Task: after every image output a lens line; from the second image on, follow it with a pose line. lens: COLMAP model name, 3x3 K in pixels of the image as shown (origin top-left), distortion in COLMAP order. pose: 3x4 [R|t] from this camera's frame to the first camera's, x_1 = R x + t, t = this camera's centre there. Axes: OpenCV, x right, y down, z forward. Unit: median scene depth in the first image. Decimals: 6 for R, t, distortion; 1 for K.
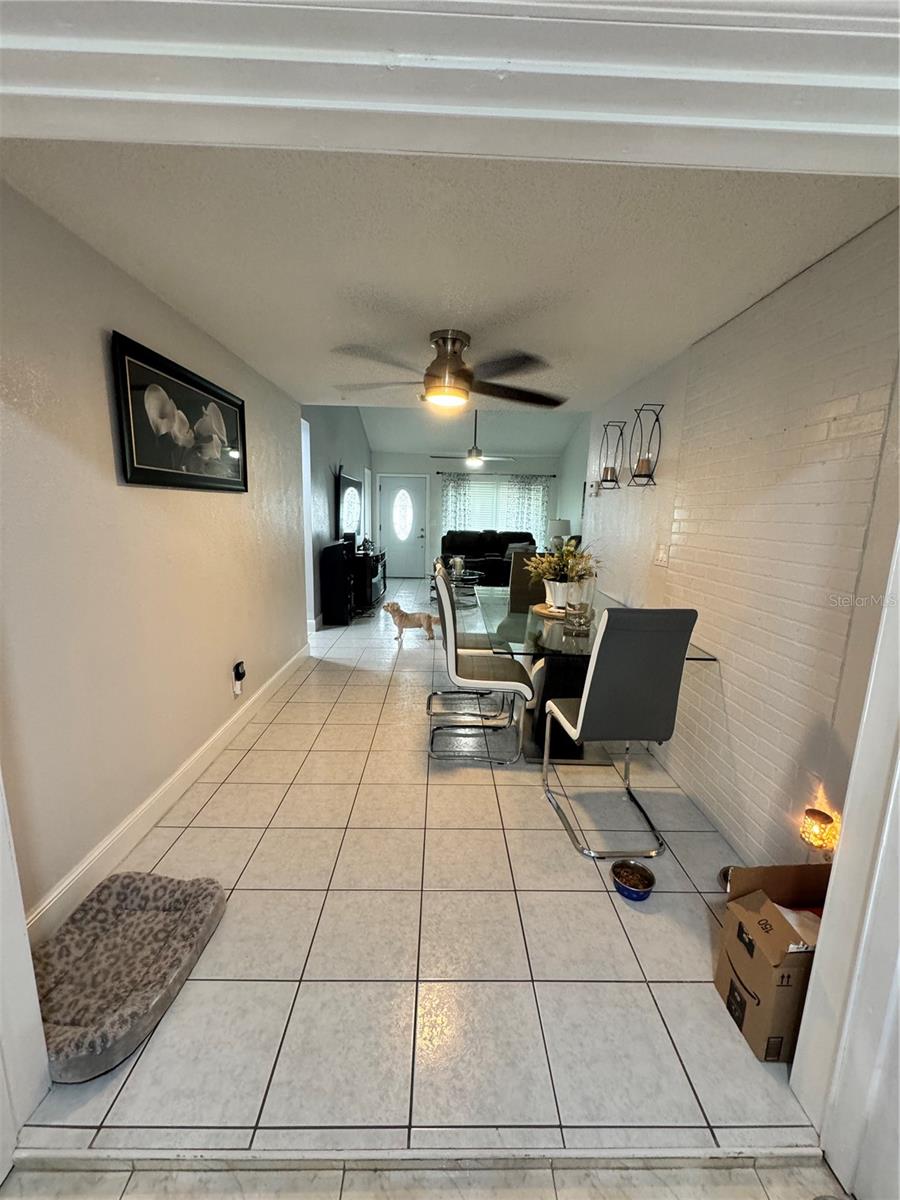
lens RADIAL K [[475.7, 0, 451.5], [0, 475.7, 599.7], [0, 0, 1]] dist [-0.003015, 0.000027]
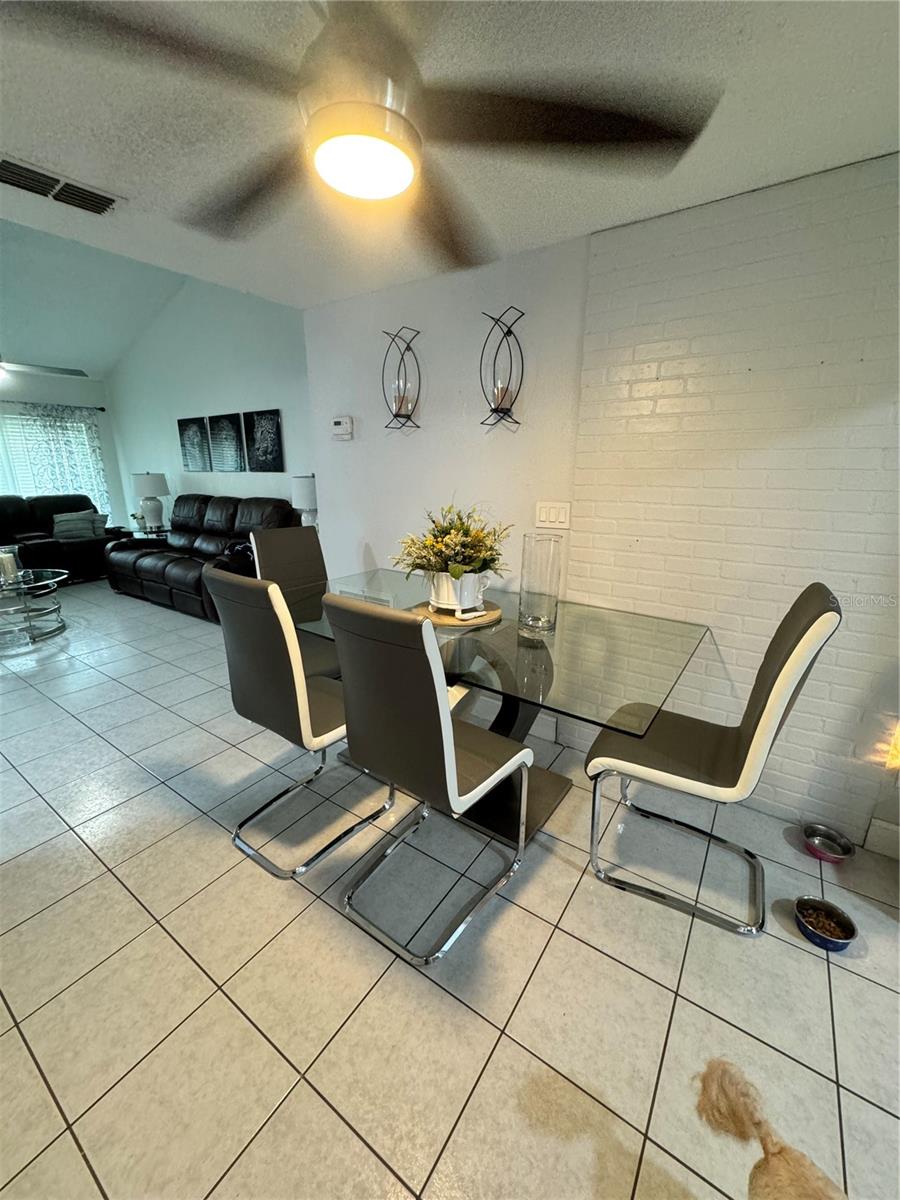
lens RADIAL K [[475.7, 0, 451.9], [0, 475.7, 594.1], [0, 0, 1]] dist [-0.003015, 0.000027]
pose [[0.579288, -0.235816, 0.780267, -0.135616], [0.161195, 0.971476, 0.173929, -0.056245], [-0.799025, 0.025020, 0.600777, 0.277432]]
